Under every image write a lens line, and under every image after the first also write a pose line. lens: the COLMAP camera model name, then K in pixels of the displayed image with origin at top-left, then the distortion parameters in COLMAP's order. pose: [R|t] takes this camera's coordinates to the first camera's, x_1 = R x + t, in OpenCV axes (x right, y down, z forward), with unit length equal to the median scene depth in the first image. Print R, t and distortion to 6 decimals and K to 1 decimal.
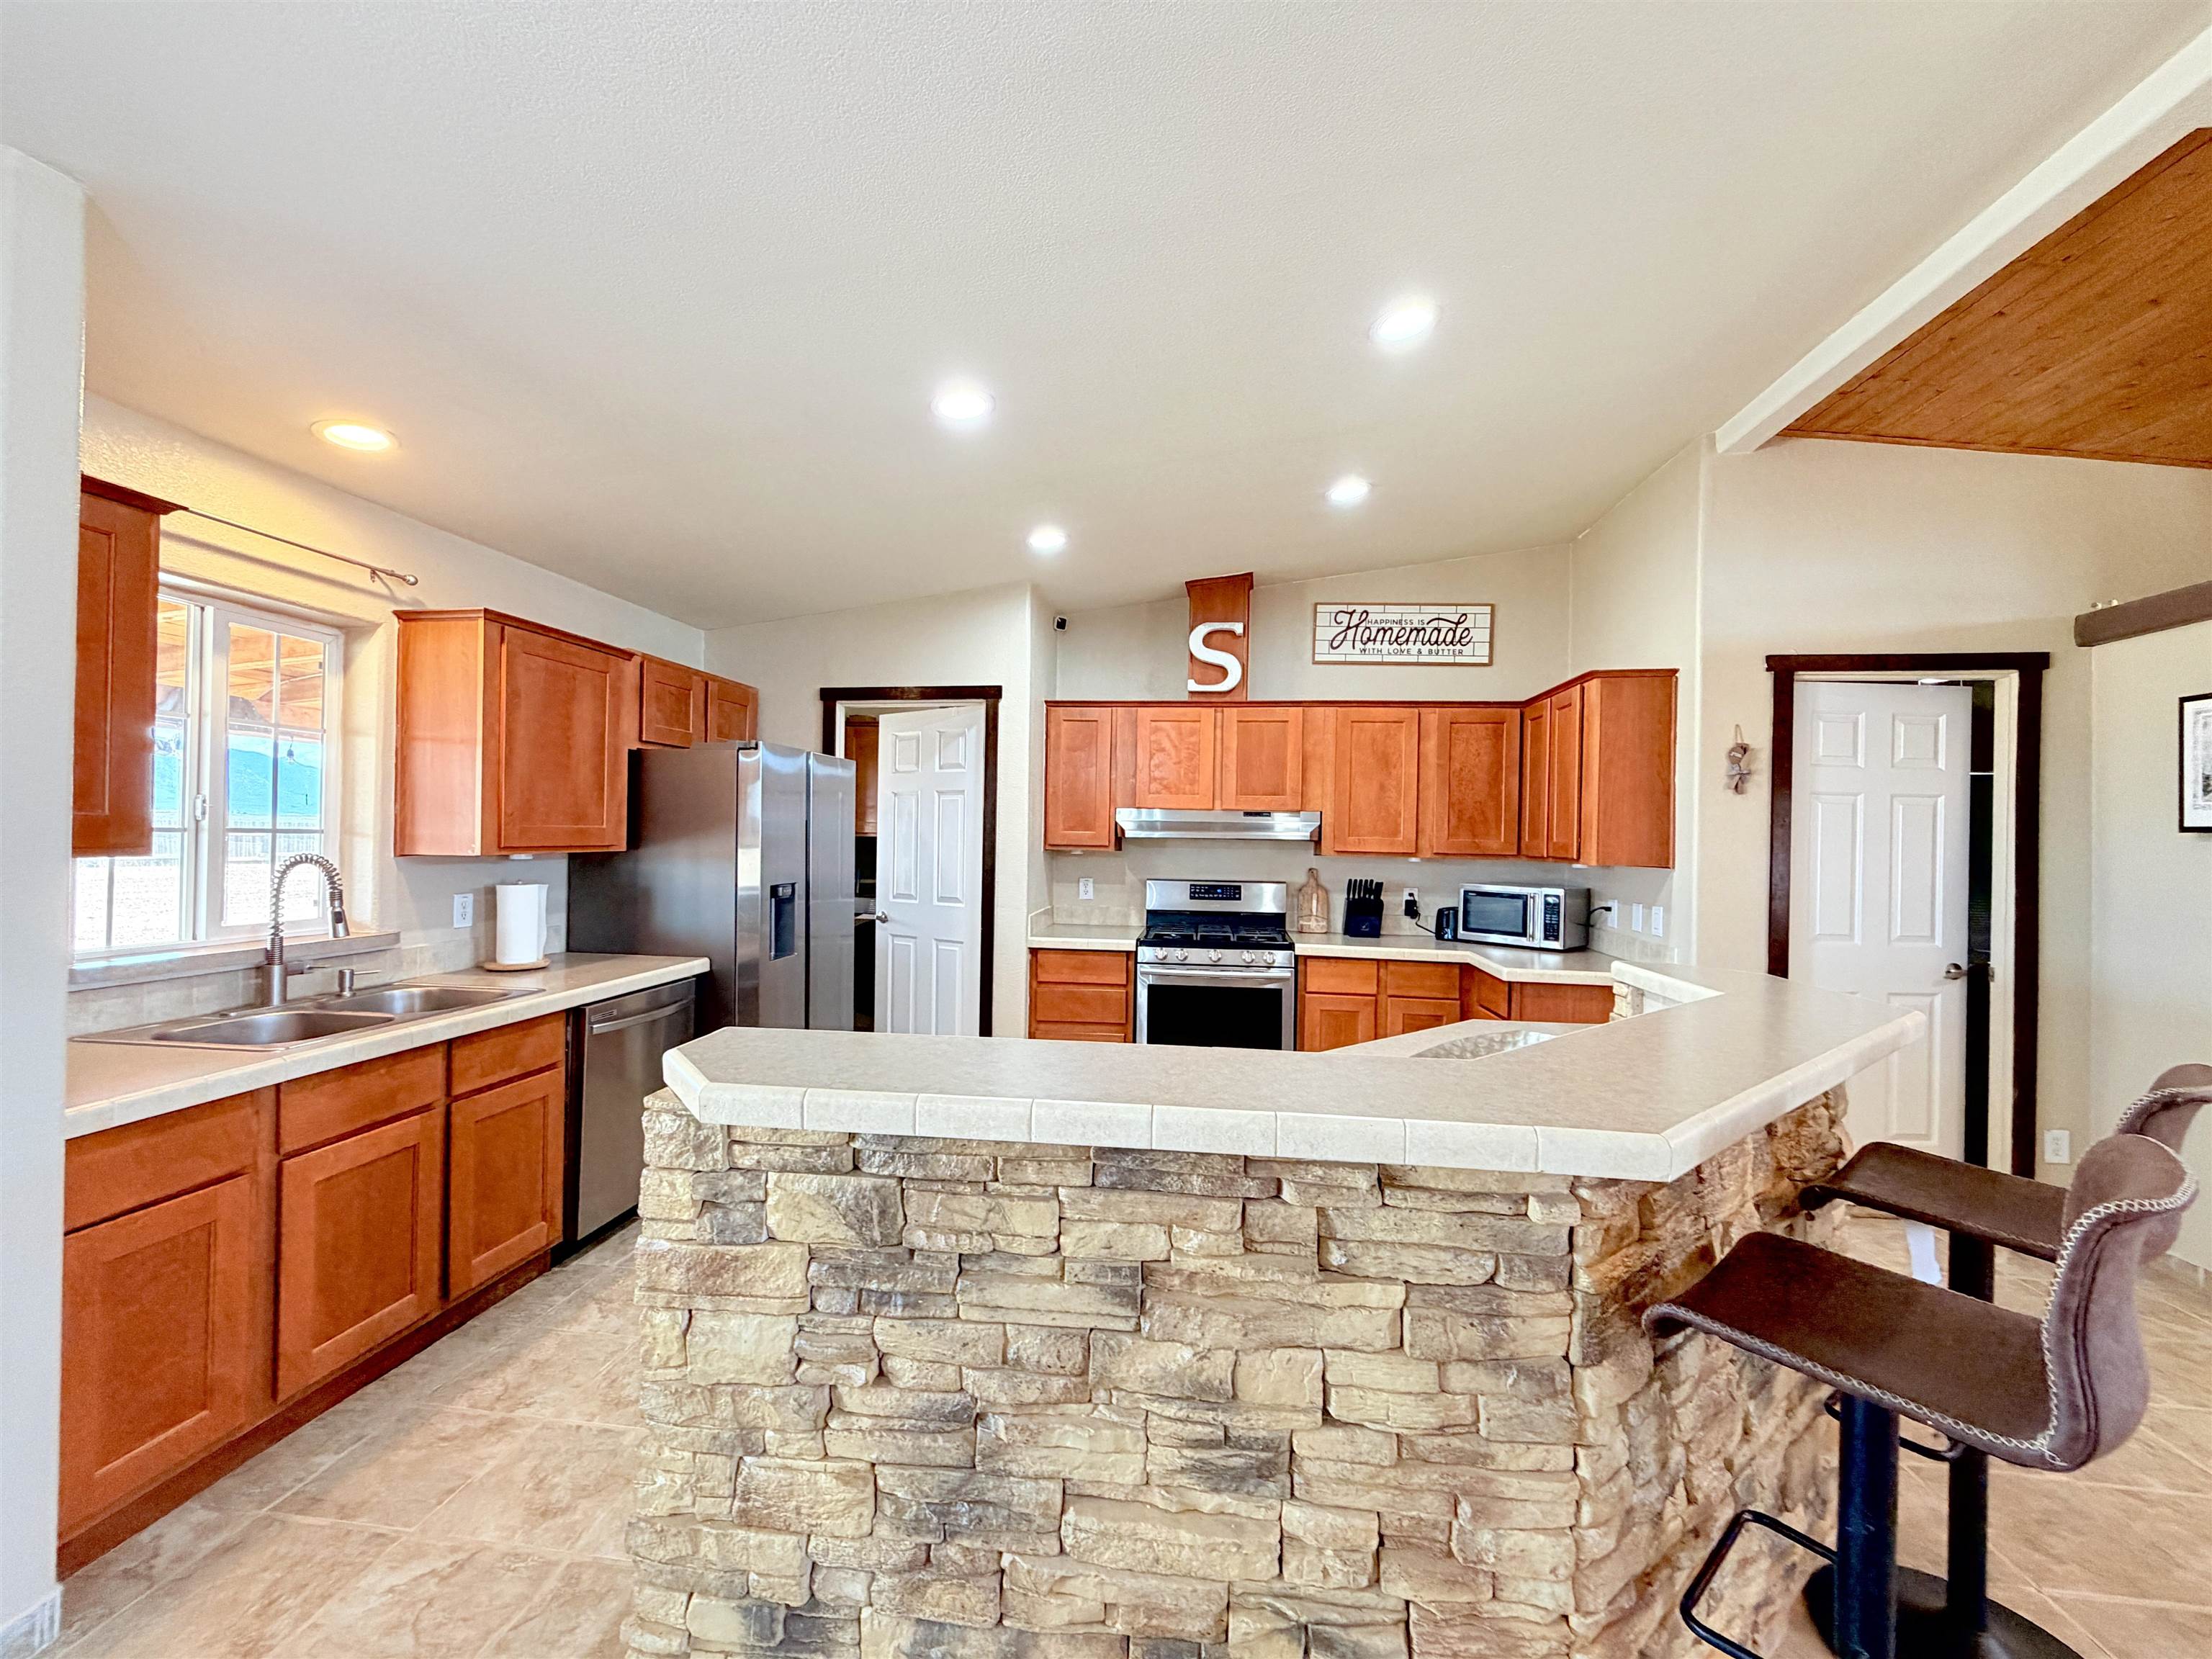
lens RADIAL K [[884.8, 0, 1102.7], [0, 884.8, 829.2], [0, 0, 1]] dist [0.002261, -0.000516]
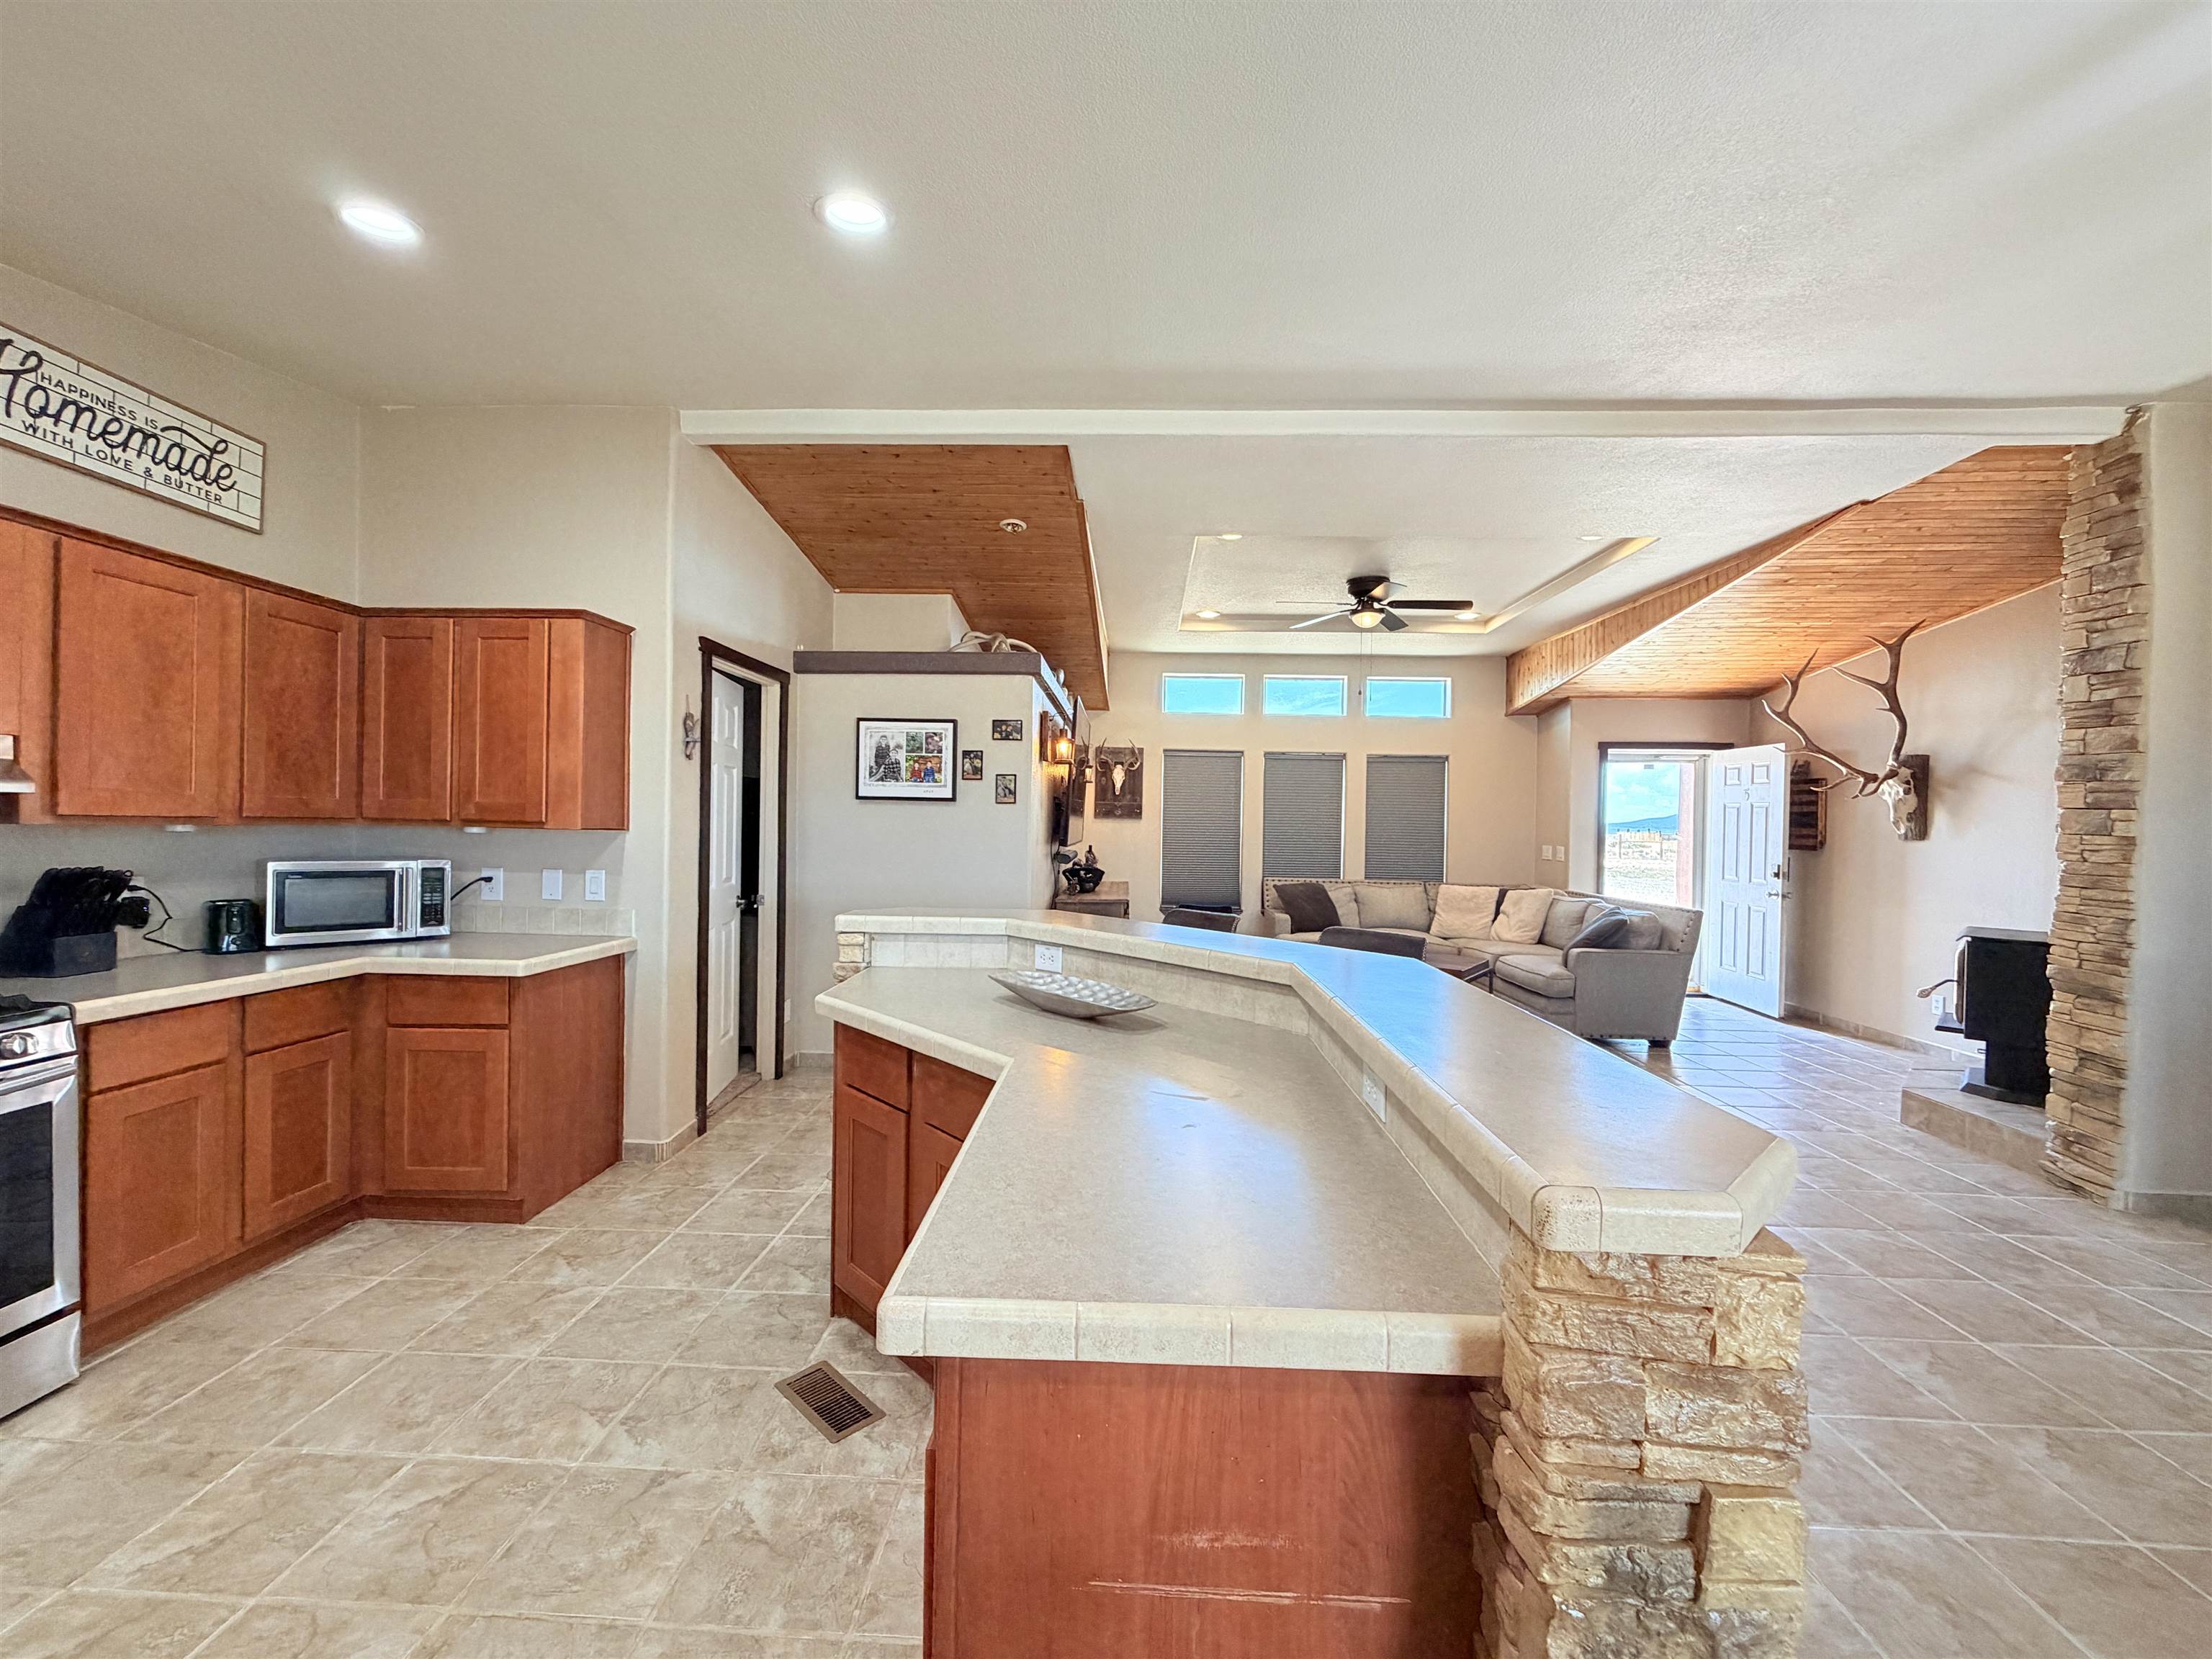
lens RADIAL K [[884.8, 0, 1103.7], [0, 884.8, 832.8], [0, 0, 1]] dist [0.002261, -0.000516]
pose [[-0.090497, -0.032227, 0.995375, -0.322239], [-0.027837, 0.999168, 0.029818, 0.002456], [-0.995508, -0.025010, -0.091319, 0.464669]]
